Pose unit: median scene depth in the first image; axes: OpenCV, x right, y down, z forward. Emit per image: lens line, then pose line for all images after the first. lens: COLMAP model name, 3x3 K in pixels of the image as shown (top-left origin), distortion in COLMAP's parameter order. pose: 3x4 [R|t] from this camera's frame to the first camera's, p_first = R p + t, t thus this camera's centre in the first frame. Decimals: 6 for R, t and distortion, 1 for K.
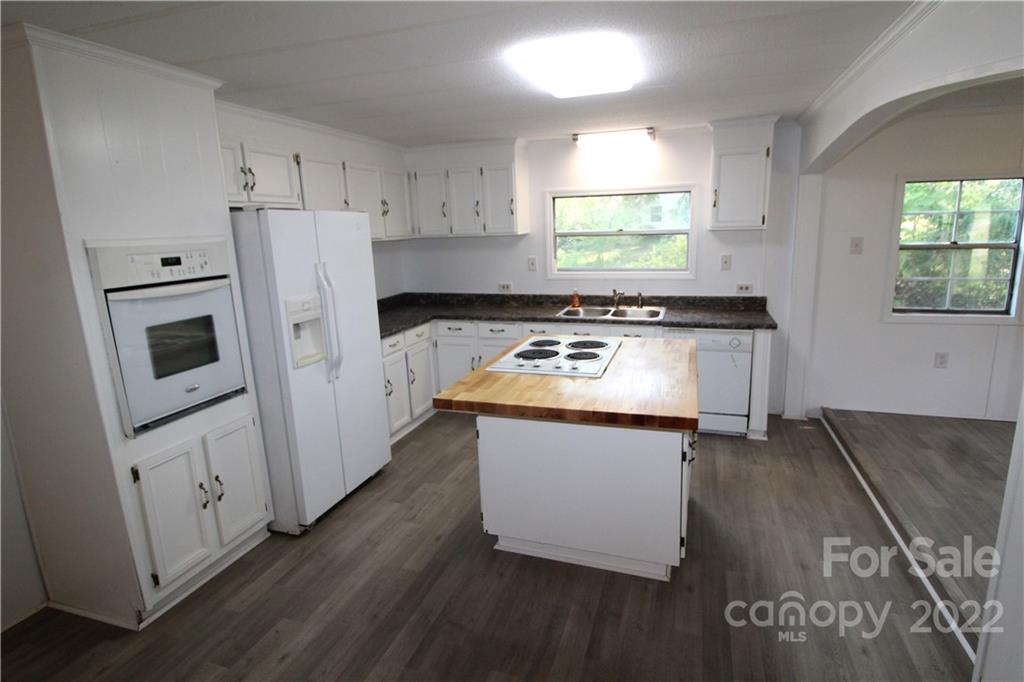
lens RADIAL K [[525.1, 0, 520.4], [0, 525.1, 327.6], [0, 0, 1]] dist [-0.001317, -0.010565]
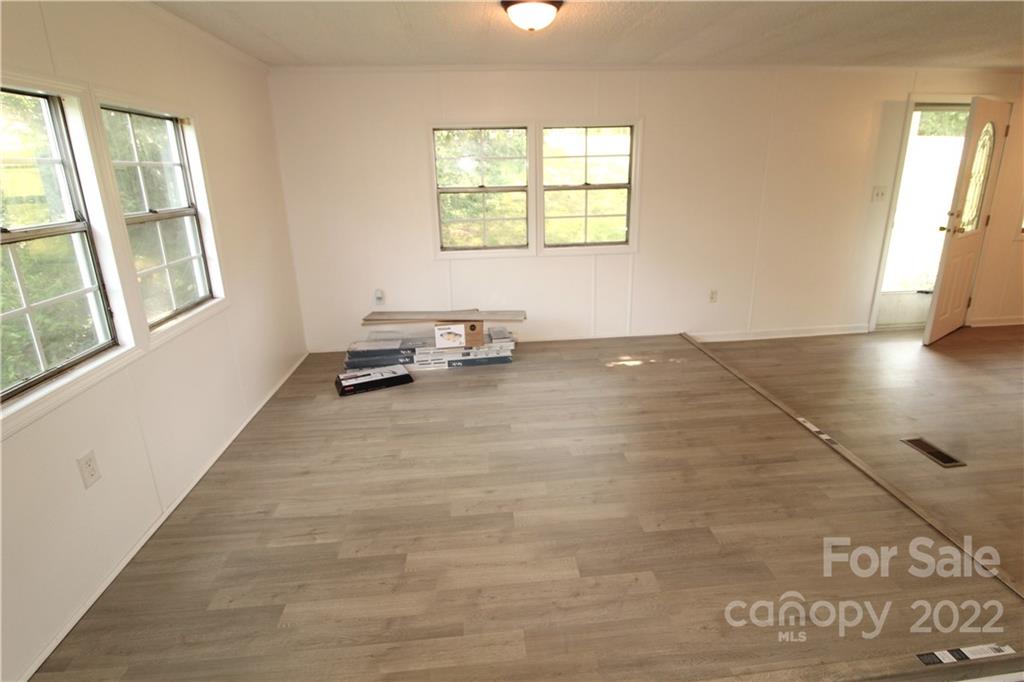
lens RADIAL K [[525.1, 0, 520.4], [0, 525.1, 327.6], [0, 0, 1]] dist [-0.001317, -0.010565]
pose [[-0.409177, -0.225542, 0.884141, 0.334563], [0.201296, 0.922783, 0.328559, -0.189579], [-0.889974, 0.312413, -0.332181, 1.040959]]
